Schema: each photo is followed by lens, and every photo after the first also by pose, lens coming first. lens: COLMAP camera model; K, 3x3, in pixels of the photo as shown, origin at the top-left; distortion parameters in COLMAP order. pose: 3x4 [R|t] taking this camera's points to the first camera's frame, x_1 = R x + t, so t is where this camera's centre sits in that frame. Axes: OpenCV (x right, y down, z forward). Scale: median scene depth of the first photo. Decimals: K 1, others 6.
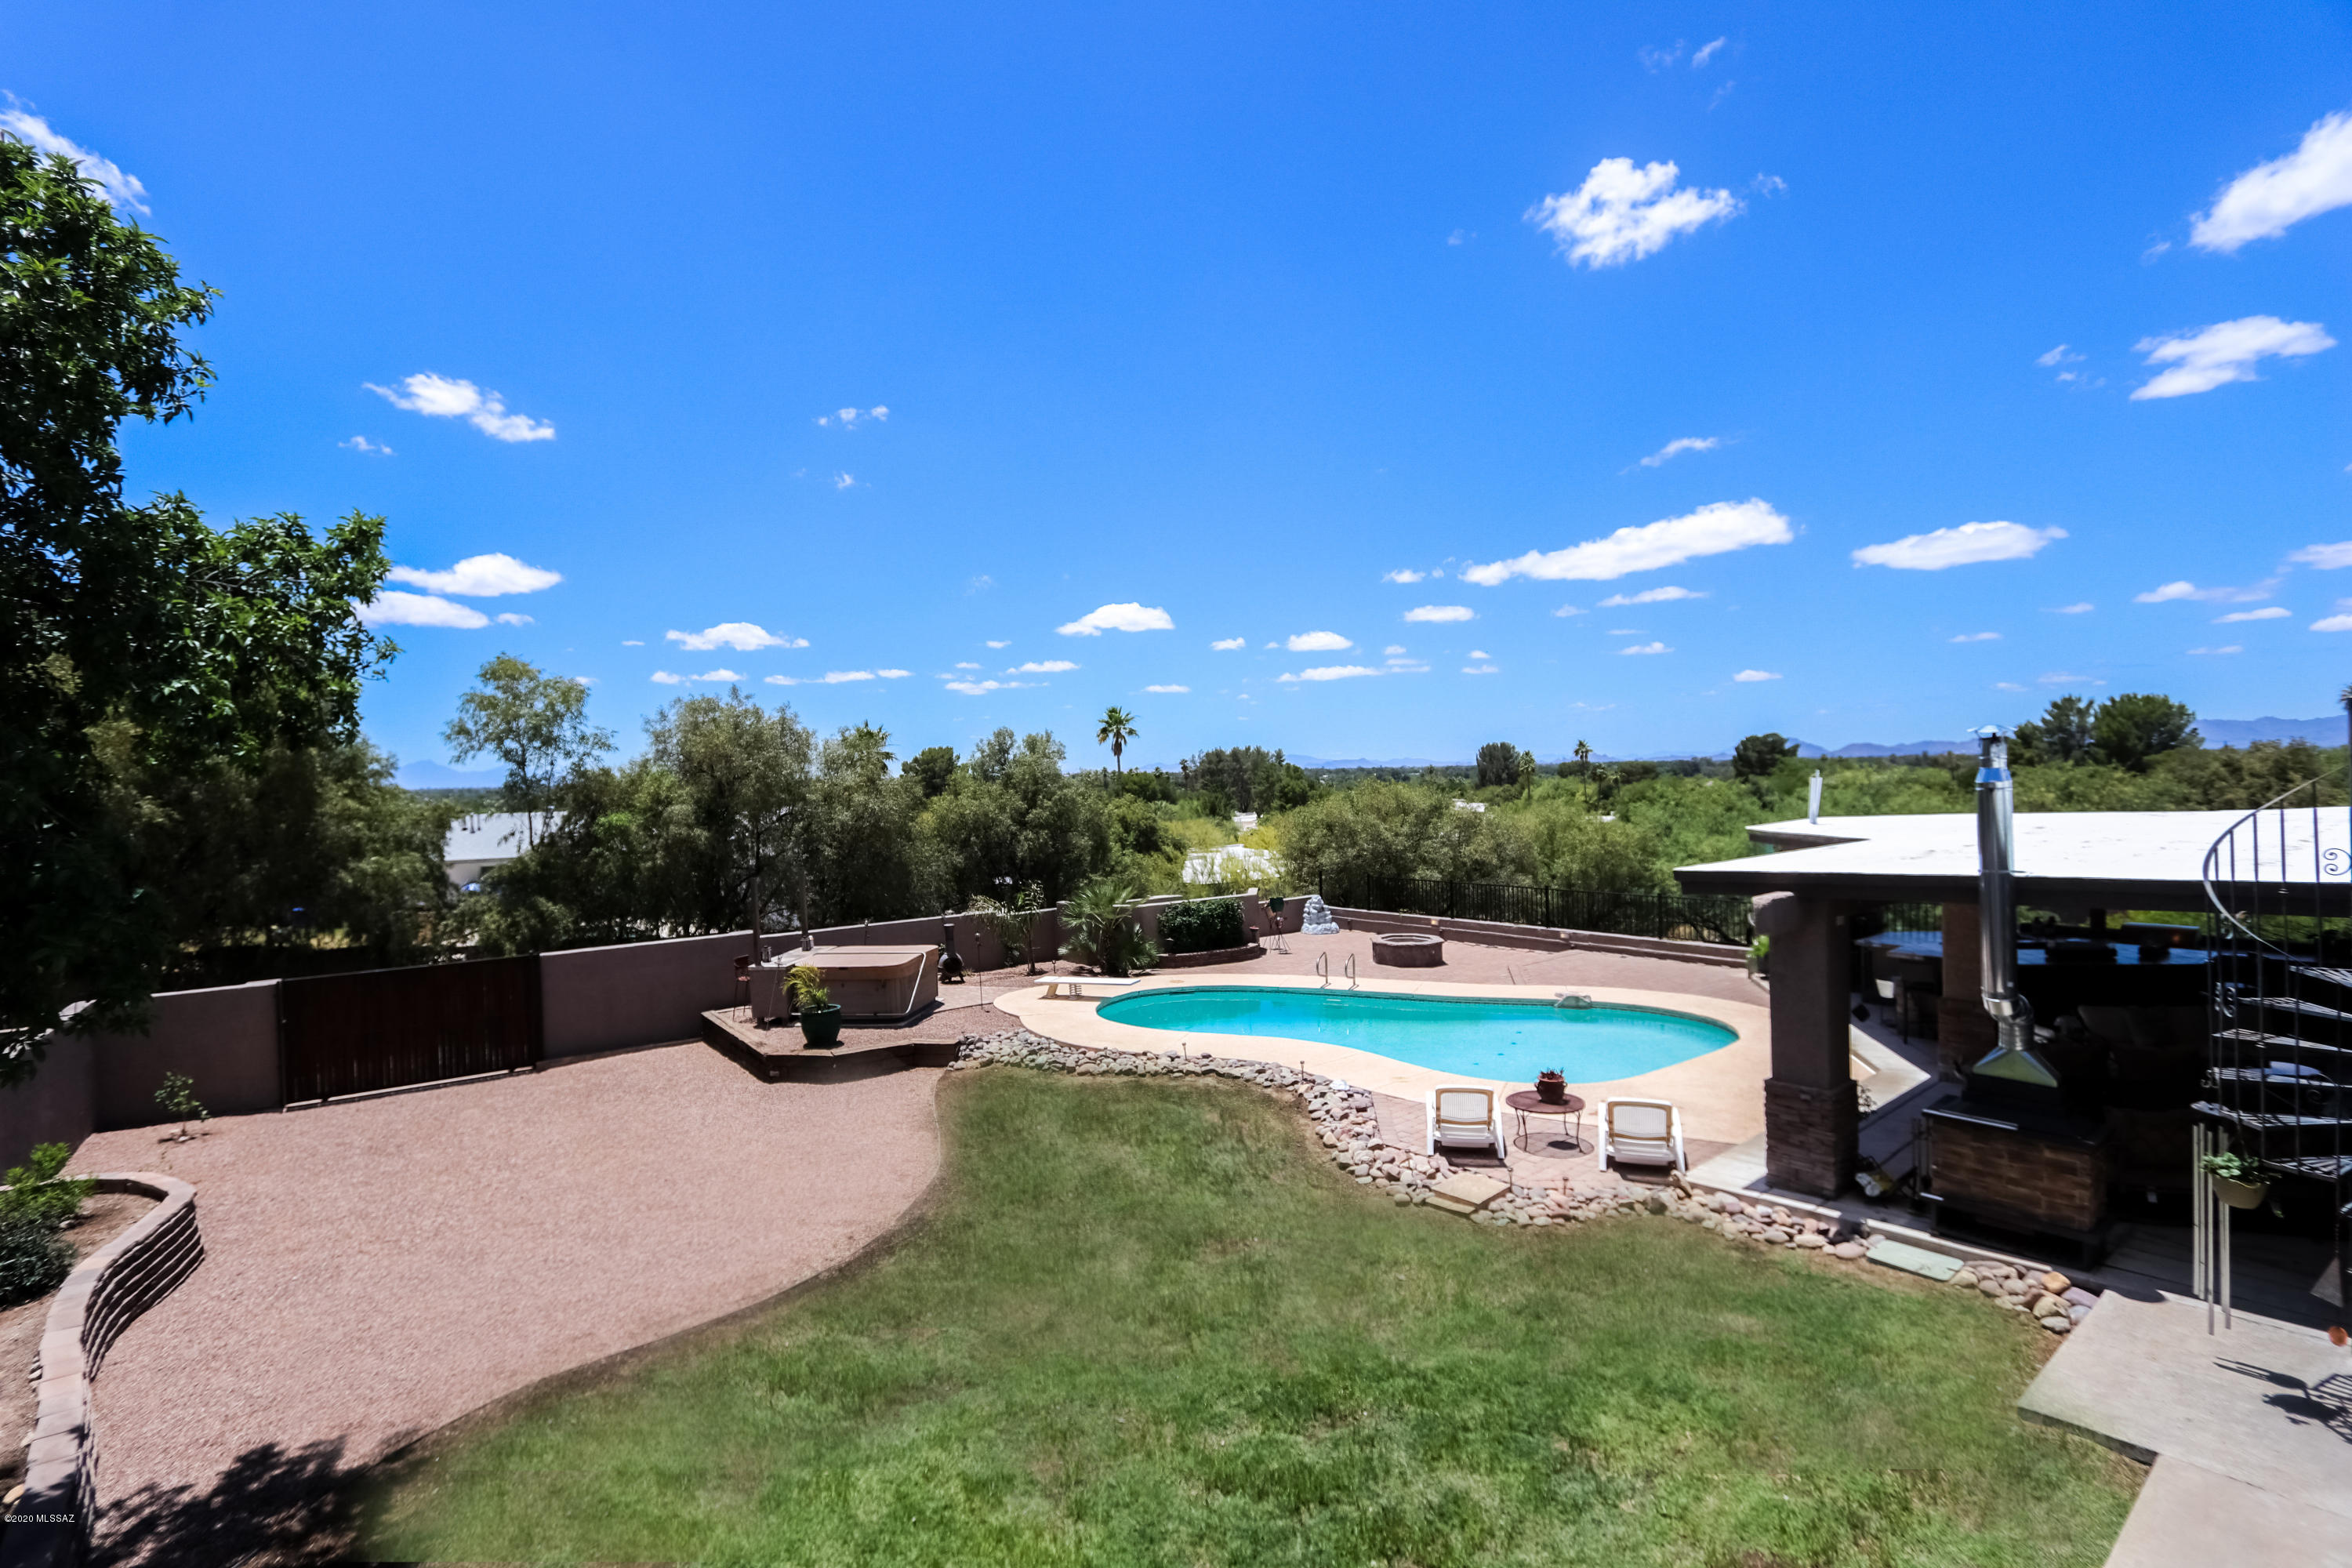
lens RADIAL K [[1112.5, 0, 1170.3], [0, 1112.5, 776.2], [0, 0, 1]] dist [-0.015130, 0.000877]
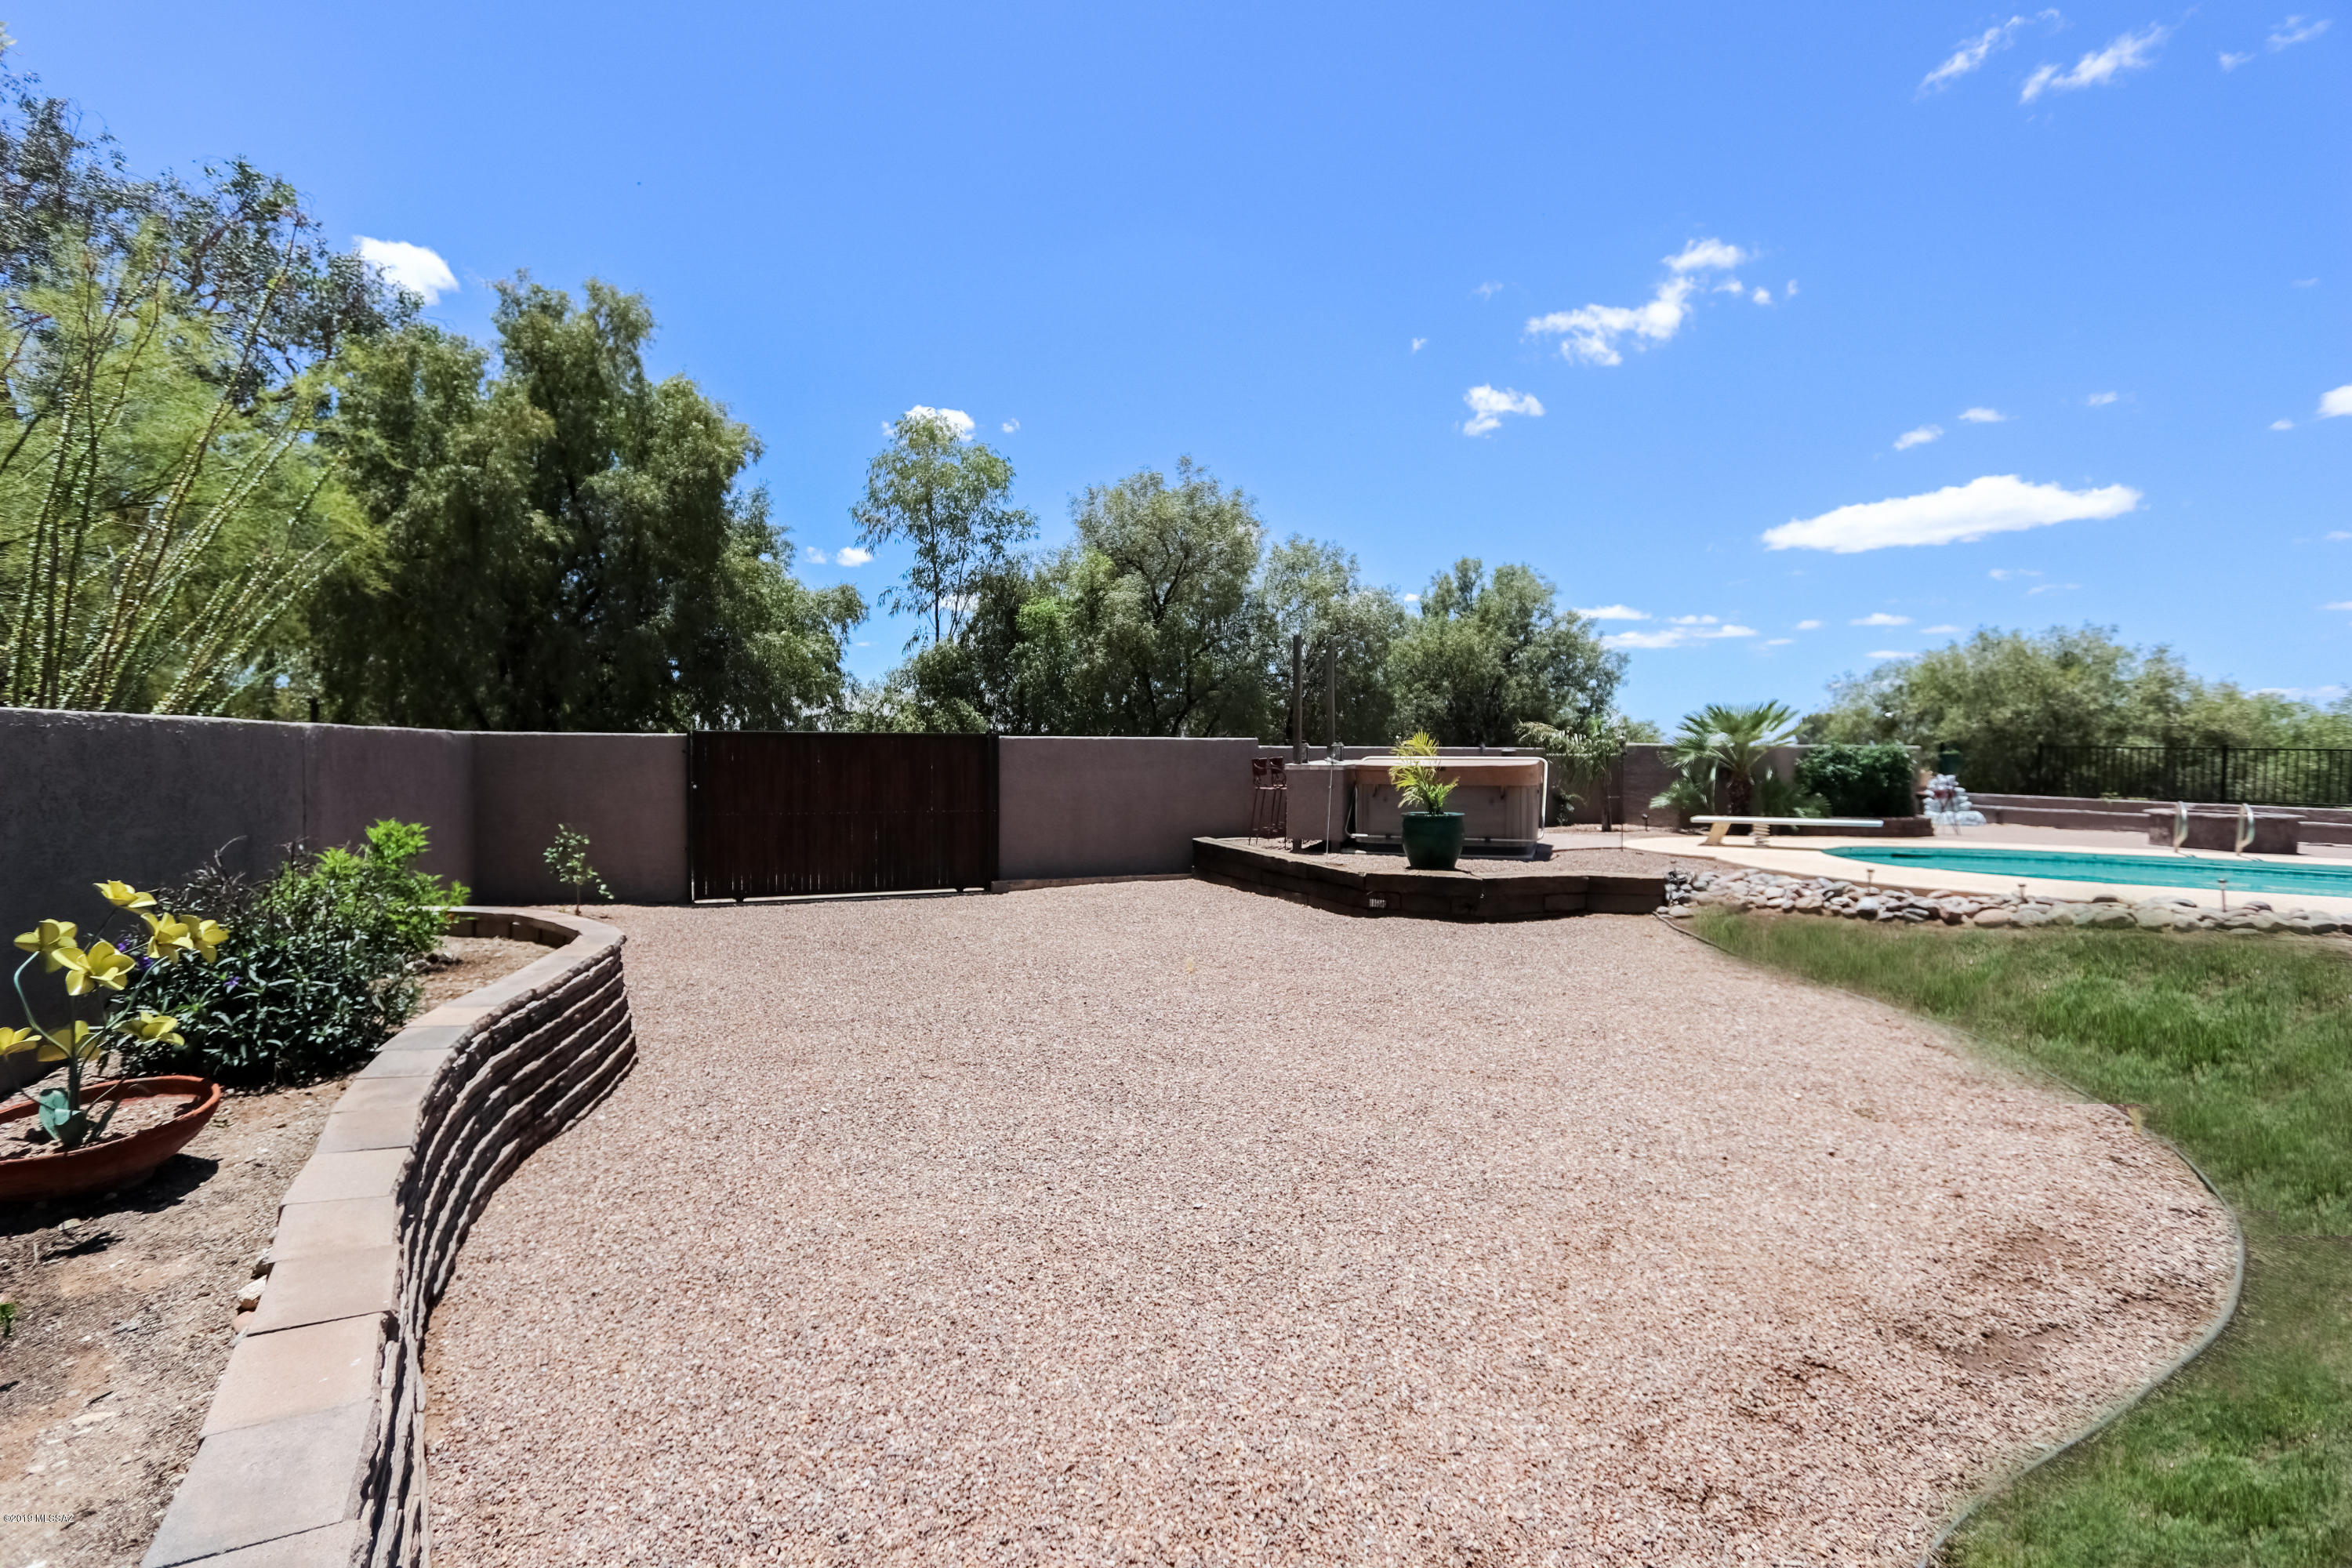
lens RADIAL K [[1112.5, 0, 1170.3], [0, 1112.5, 776.2], [0, 0, 1]] dist [-0.015130, 0.000877]
pose [[0.975277, 0.047187, -0.215889, -0.220239], [-0.040501, 0.998556, 0.035291, 0.115568], [0.217243, -0.025675, 0.975780, 0.227709]]
